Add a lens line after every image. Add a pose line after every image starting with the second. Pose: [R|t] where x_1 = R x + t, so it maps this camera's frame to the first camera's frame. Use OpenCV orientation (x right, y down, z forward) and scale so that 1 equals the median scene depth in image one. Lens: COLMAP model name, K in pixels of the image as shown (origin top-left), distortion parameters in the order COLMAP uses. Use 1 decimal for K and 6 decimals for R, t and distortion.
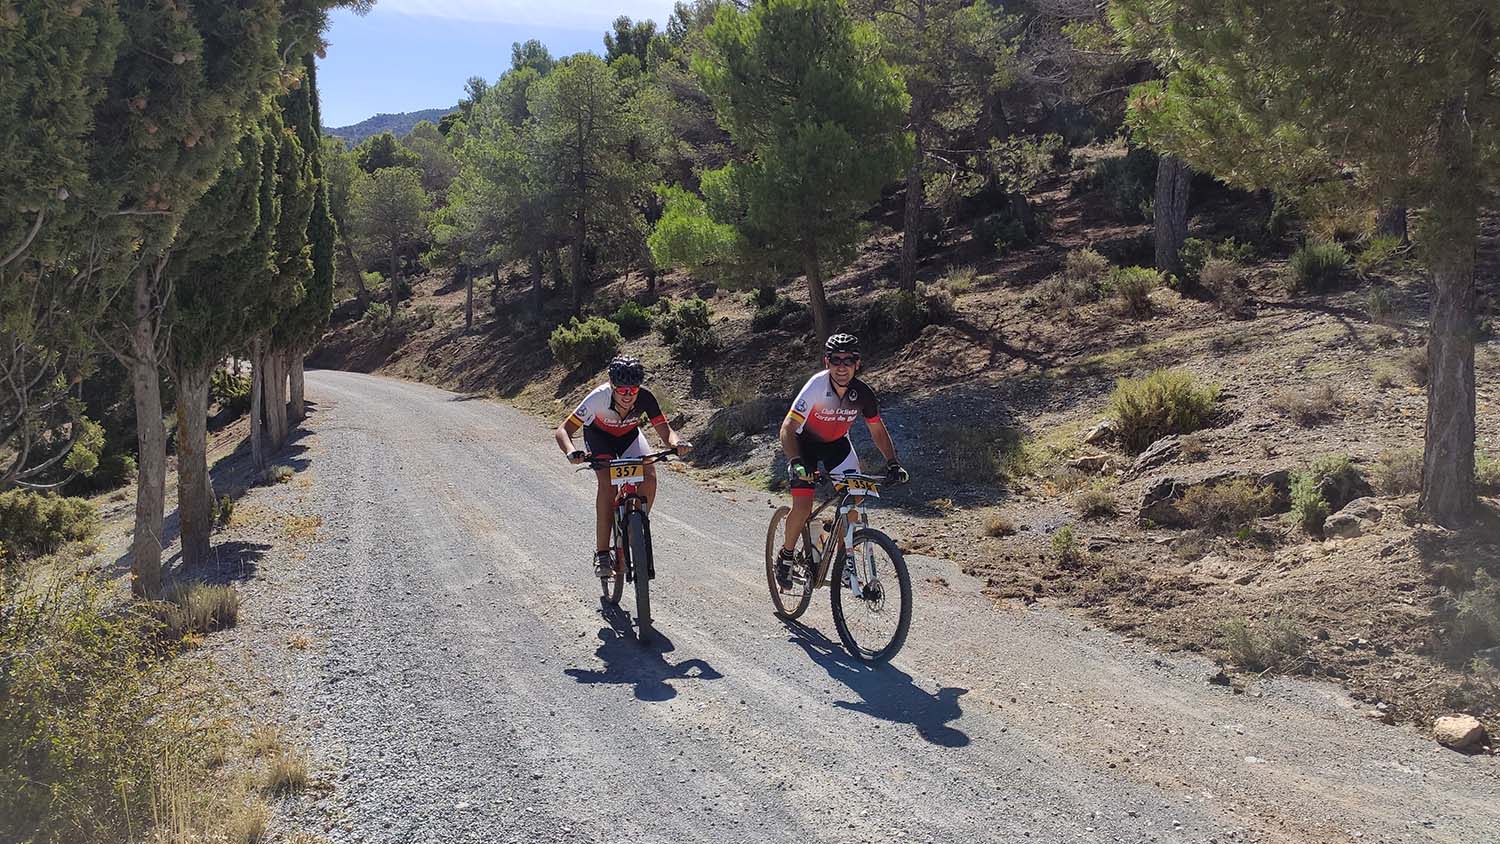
lens RADIAL K [[1122.9, 0, 759.5], [0, 1122.9, 406.6], [0, 0, 1]] dist [0.092971, -0.142095]
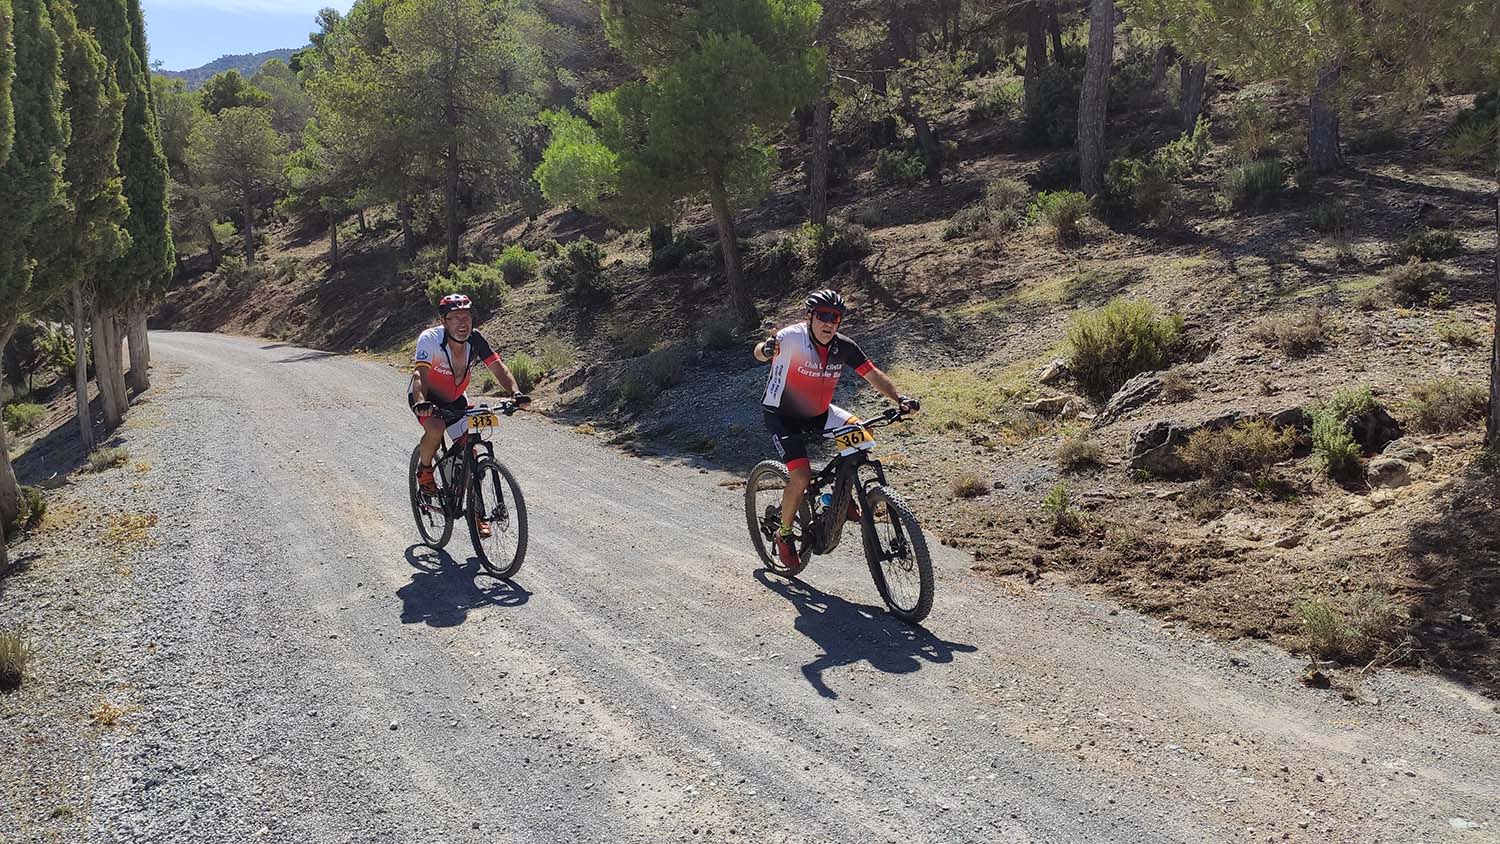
lens RADIAL K [[1122.9, 0, 762.6], [0, 1122.9, 424.5], [0, 0, 1]] dist [0.092971, -0.142095]
pose [[0.994018, -0.043551, 0.100155, -0.033861], [0.036950, 0.997079, 0.066847, -0.005143], [-0.102774, -0.062746, 0.992724, 0.152903]]
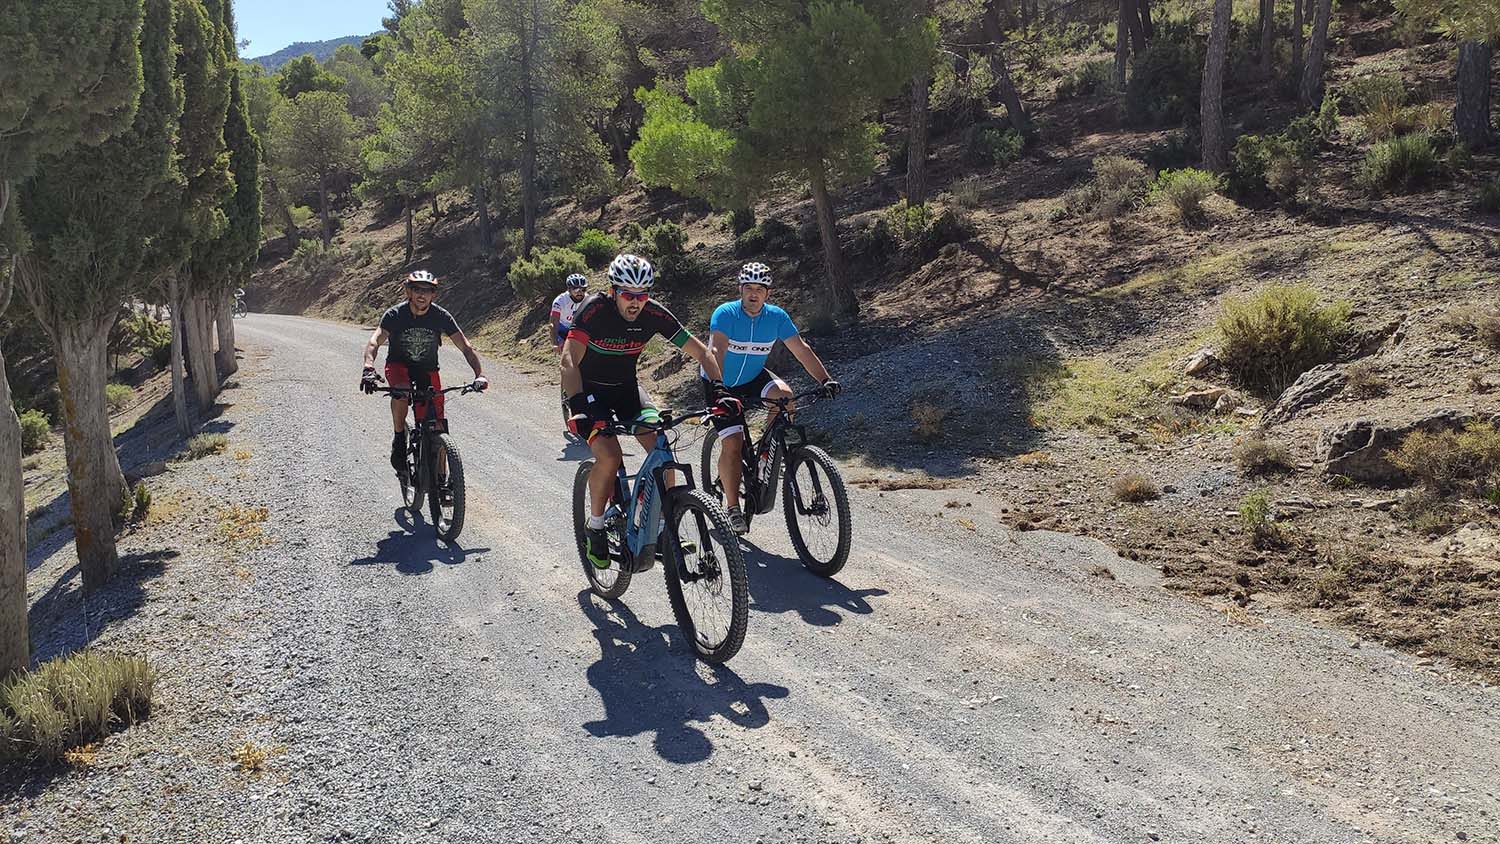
lens RADIAL K [[1122.9, 0, 761.7], [0, 1122.9, 421.4], [0, 0, 1]] dist [0.092971, -0.142095]
pose [[0.998257, -0.034508, 0.047883, -0.088553], [0.030823, 0.996656, 0.075672, -0.009500], [-0.050334, -0.074064, 0.995982, 0.225198]]
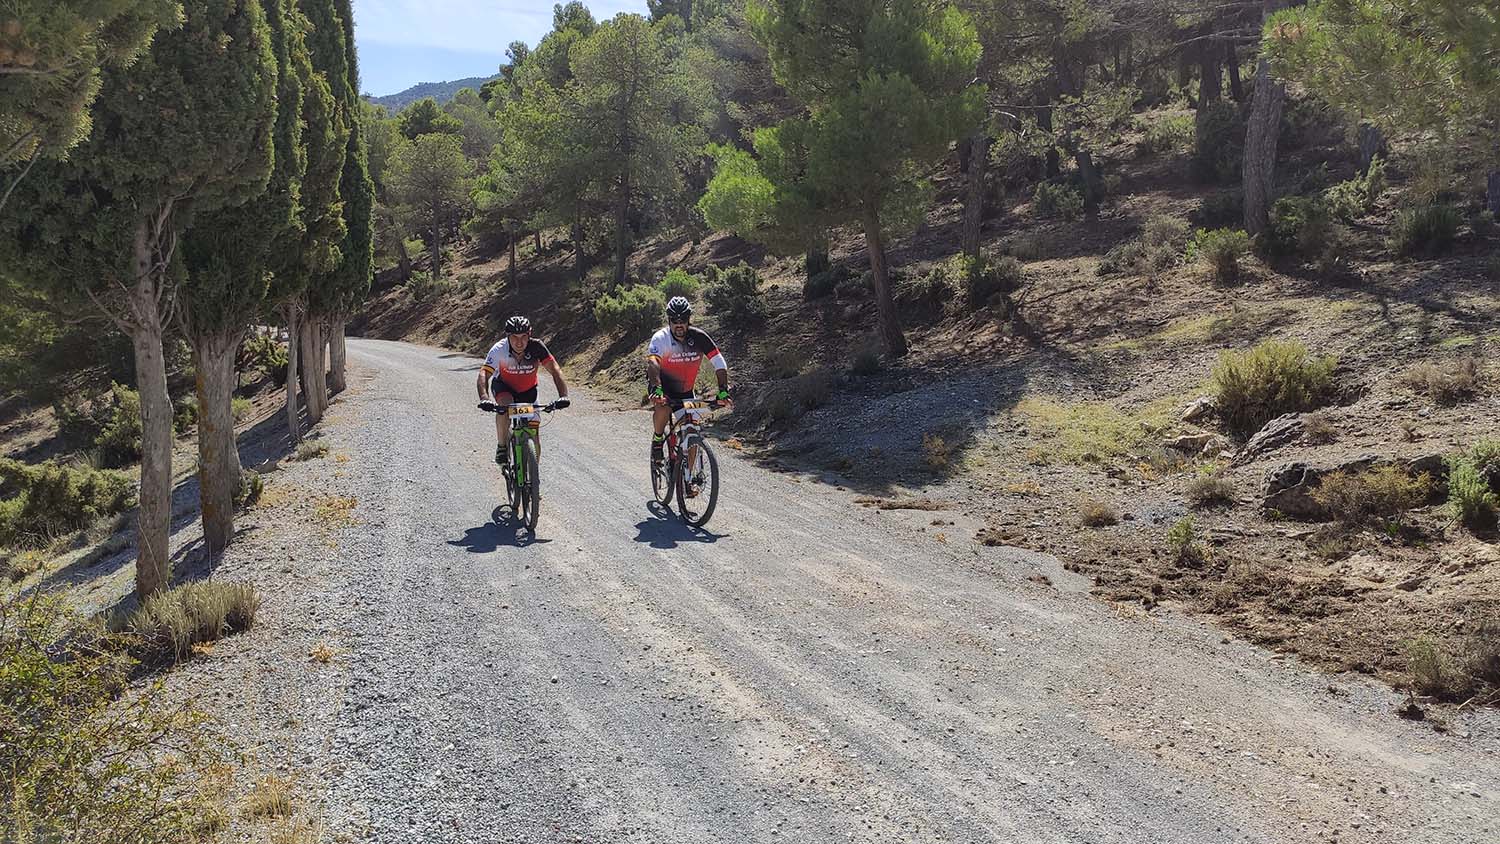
lens RADIAL K [[1122.9, 0, 759.7], [0, 1122.9, 418.8], [0, 0, 1]] dist [0.092971, -0.142095]
pose [[0.999377, 0.005460, -0.034855, -0.026806], [-0.004168, 0.999305, 0.037036, -0.002497], [0.035033, -0.036868, 0.998706, 0.095265]]
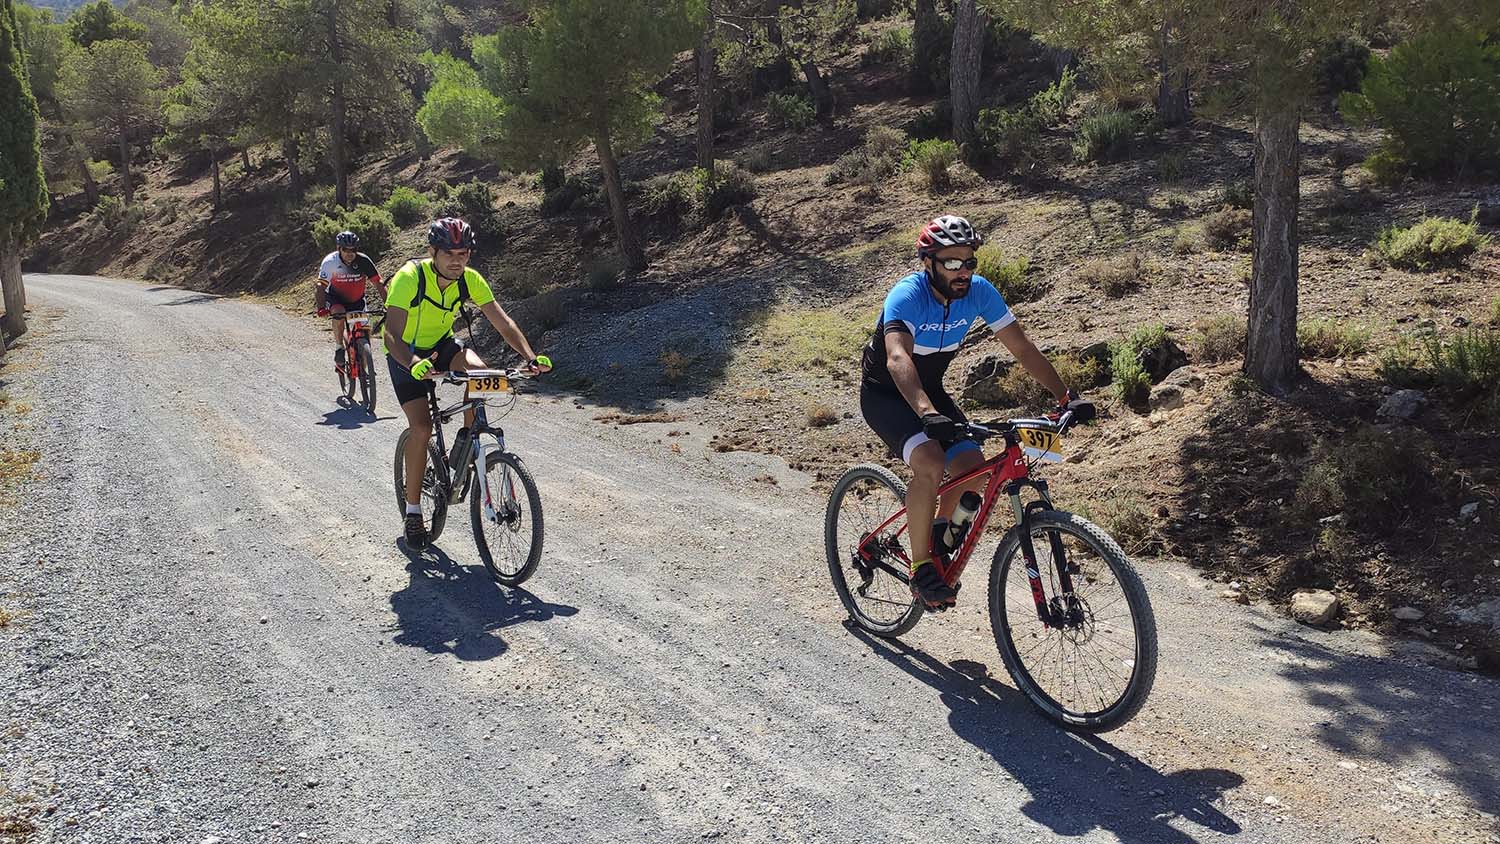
lens RADIAL K [[1122.9, 0, 761.3], [0, 1122.9, 419.2], [0, 0, 1]] dist [0.092971, -0.142095]
pose [[0.982620, -0.058932, 0.176027, -0.005691], [0.038958, 0.992619, 0.114849, -0.002026], [-0.181496, -0.105995, 0.977663, 0.079626]]
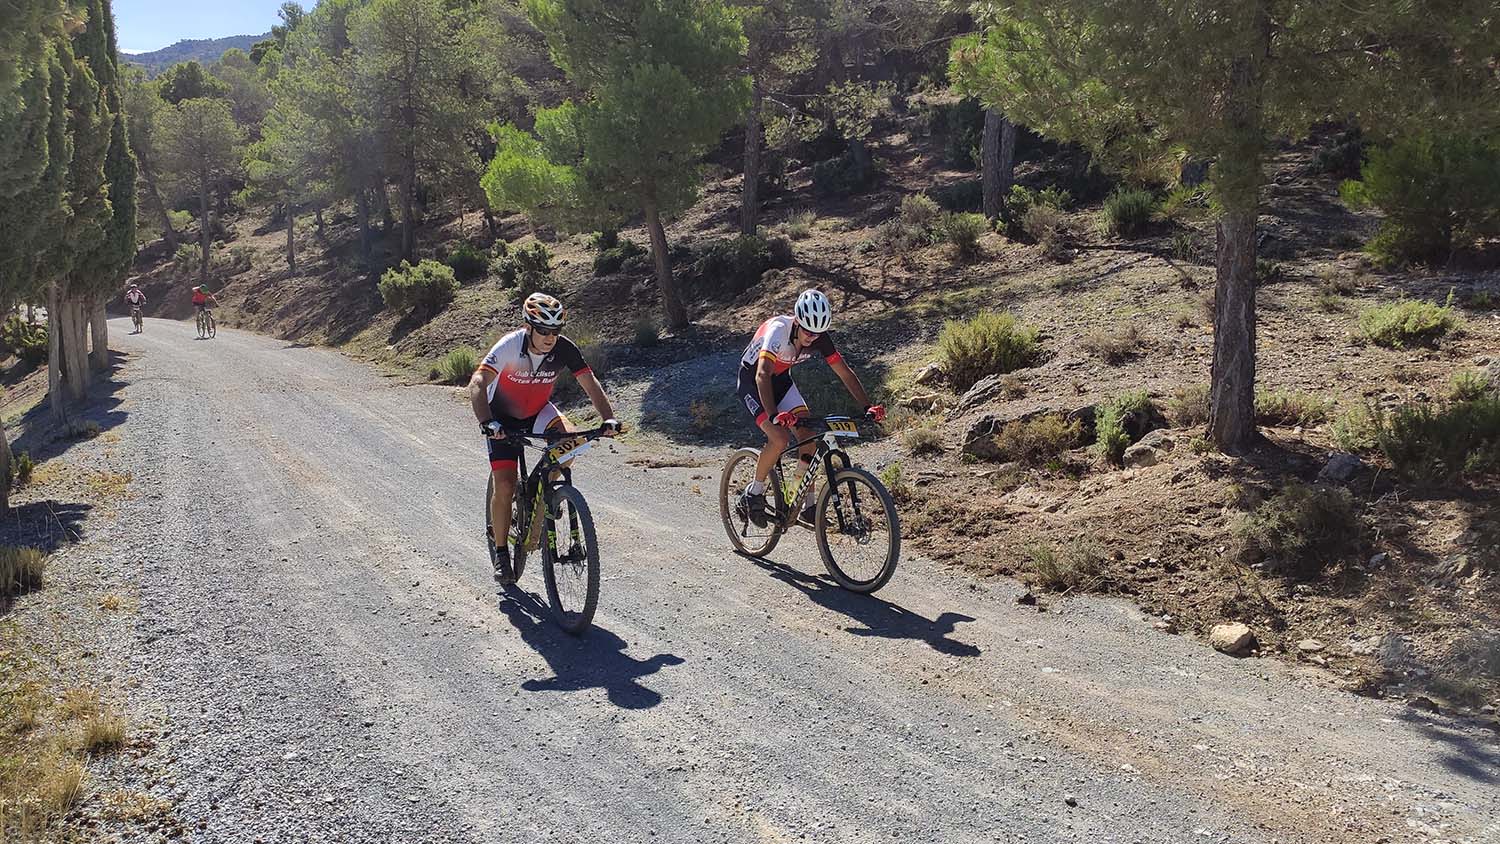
lens RADIAL K [[1122.9, 0, 761.5], [0, 1122.9, 408.8], [0, 0, 1]] dist [0.092971, -0.142095]
pose [[0.990462, -0.018147, 0.136583, 0.006506], [0.011078, 0.998568, 0.052340, -0.000530], [-0.137337, -0.050327, 0.989245, -0.011741]]
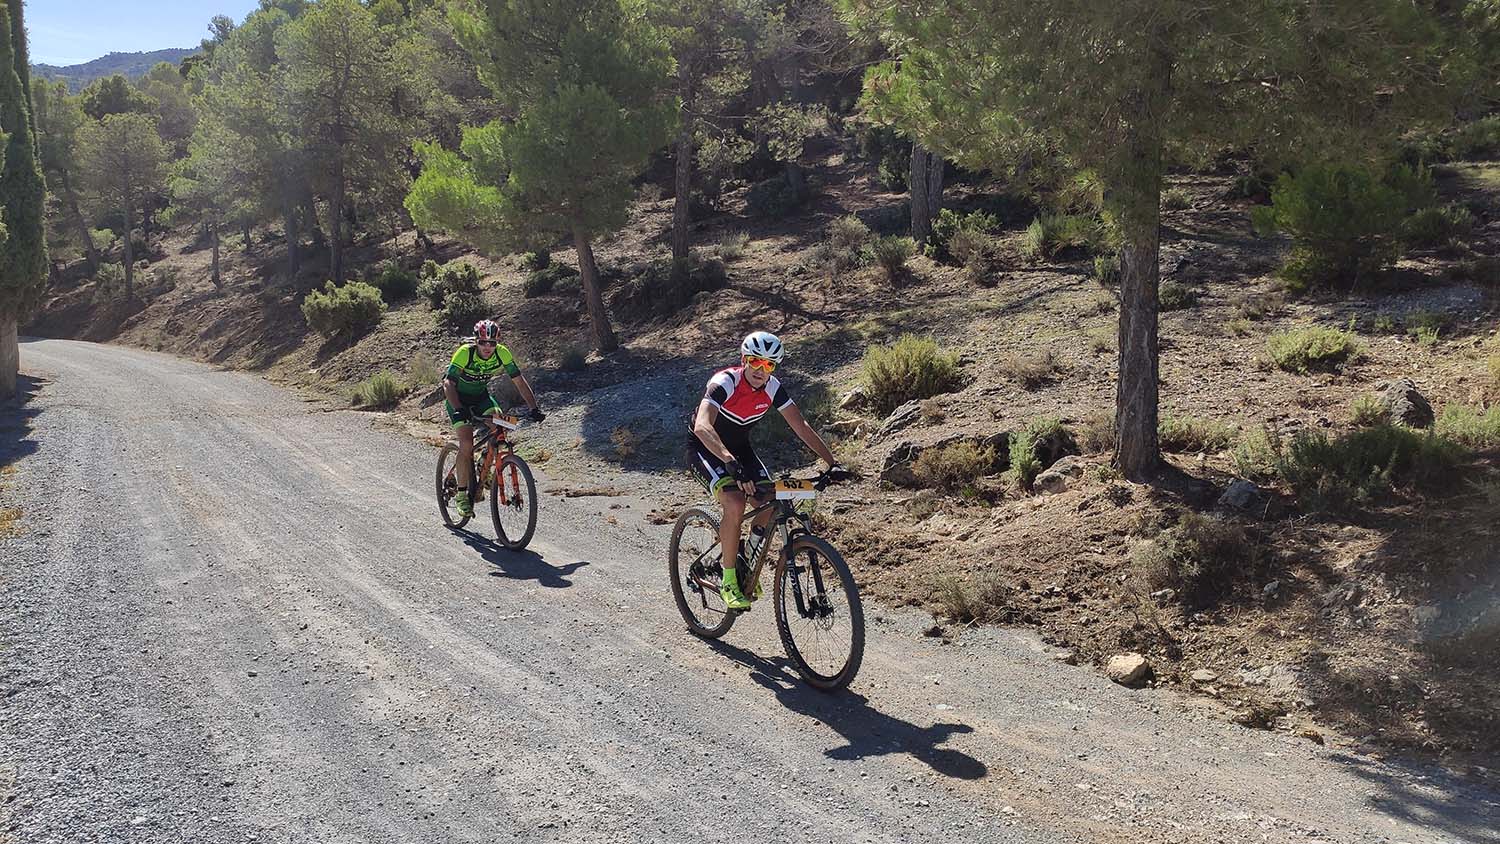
lens RADIAL K [[1122.9, 0, 763.0], [0, 1122.9, 413.5], [0, 0, 1]] dist [0.092971, -0.142095]
pose [[0.982052, -0.022095, 0.187311, 0.030456], [0.014656, 0.999051, 0.041007, -0.008197], [-0.188039, -0.037526, 0.981444, -0.008480]]
